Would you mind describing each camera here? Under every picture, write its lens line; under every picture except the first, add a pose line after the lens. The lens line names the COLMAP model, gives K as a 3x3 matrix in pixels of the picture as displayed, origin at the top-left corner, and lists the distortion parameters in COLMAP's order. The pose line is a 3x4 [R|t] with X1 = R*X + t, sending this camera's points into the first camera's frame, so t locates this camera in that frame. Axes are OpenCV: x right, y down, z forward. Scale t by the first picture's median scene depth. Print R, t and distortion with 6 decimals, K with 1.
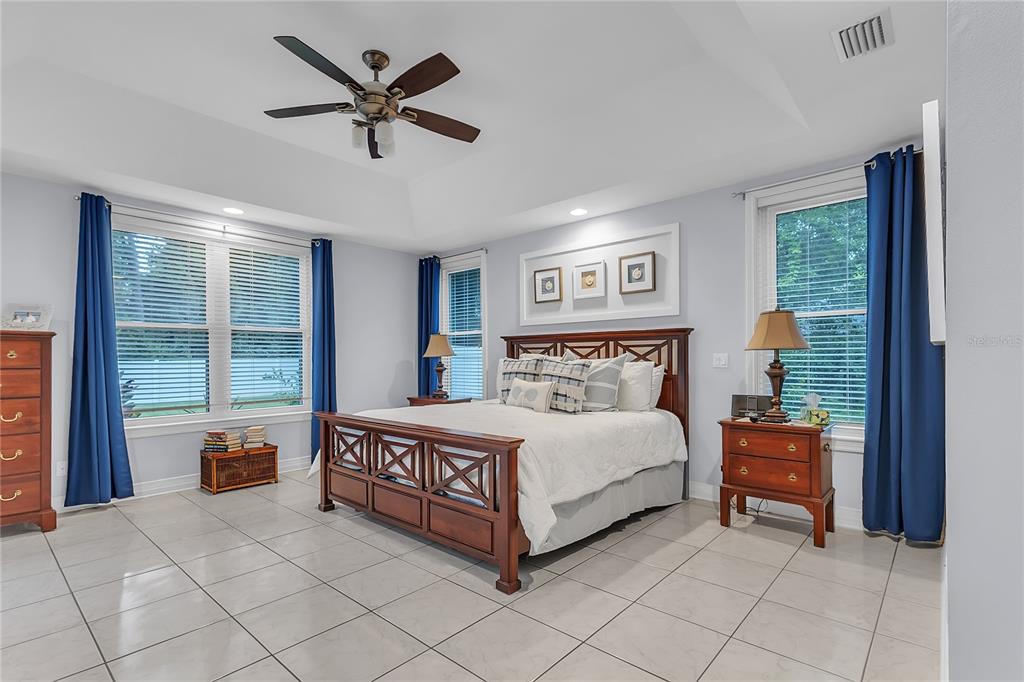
lens RADIAL K [[490.1, 0, 512.6], [0, 490.1, 352.5], [0, 0, 1]] dist [0.021376, -0.002973]
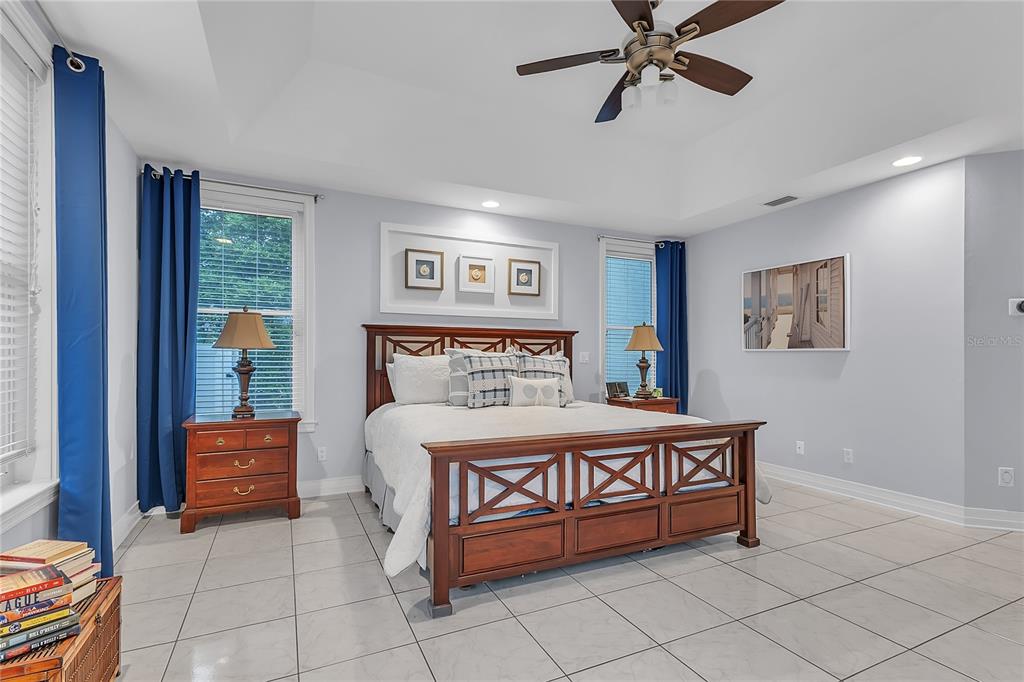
lens RADIAL K [[490.1, 0, 516.1], [0, 490.1, 344.5], [0, 0, 1]] dist [0.021376, -0.002973]
pose [[0.370595, 0.028083, 0.928370, -0.757117], [-0.019387, 0.999559, -0.022497, 0.013124], [-0.928592, -0.009661, 0.370976, 0.599184]]
